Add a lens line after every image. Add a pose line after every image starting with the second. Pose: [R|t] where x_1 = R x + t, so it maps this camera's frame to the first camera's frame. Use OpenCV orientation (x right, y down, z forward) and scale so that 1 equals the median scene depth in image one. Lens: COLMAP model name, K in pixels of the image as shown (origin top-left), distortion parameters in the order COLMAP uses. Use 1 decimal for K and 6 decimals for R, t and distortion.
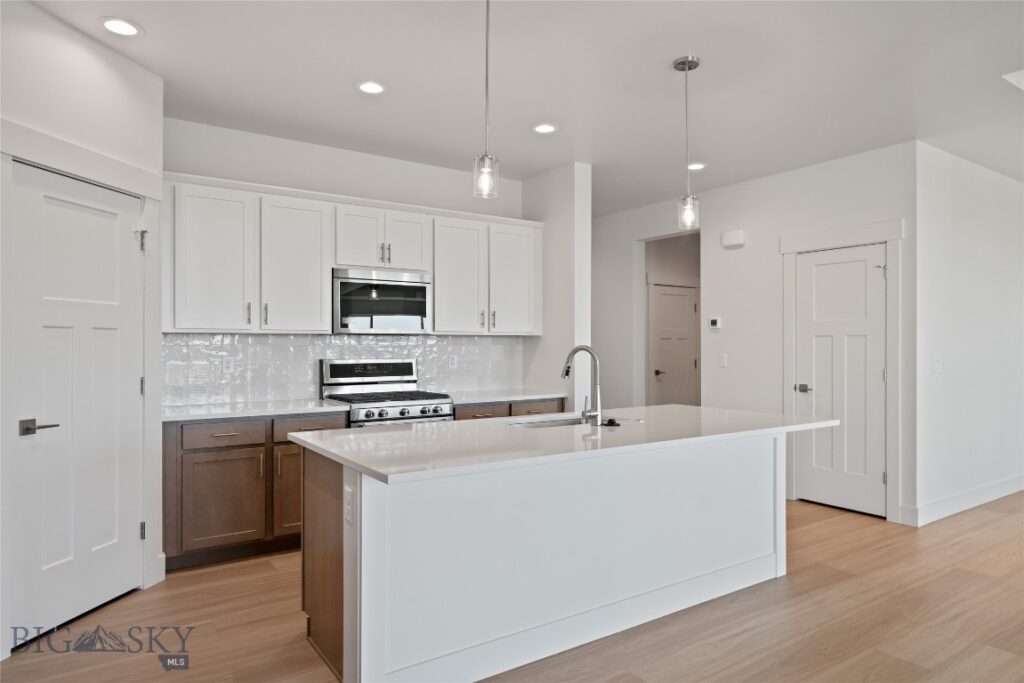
lens RADIAL K [[631.8, 0, 511.3], [0, 631.8, 346.8], [0, 0, 1]] dist [-0.002867, 0.000111]
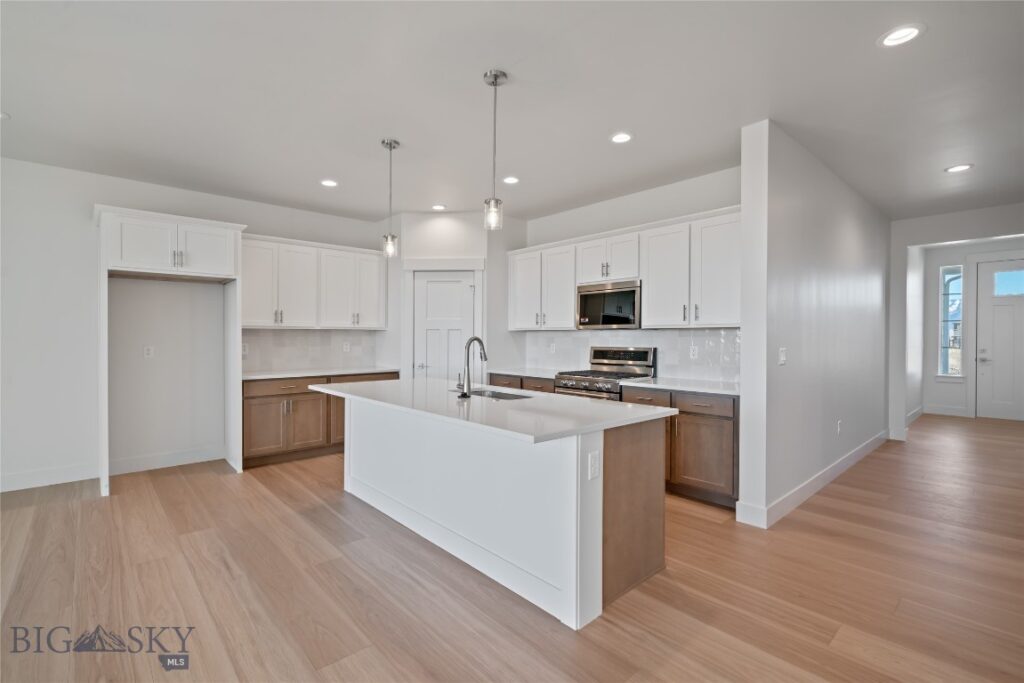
lens RADIAL K [[464.6, 0, 506.9], [0, 464.6, 342.6], [0, 0, 1]] dist [0.000952, -0.000008]
pose [[0.132893, 0.016652, -0.990991, 0.956109], [-0.001369, 0.999861, 0.016617, -0.008599], [0.991129, -0.000852, 0.132897, 0.806610]]
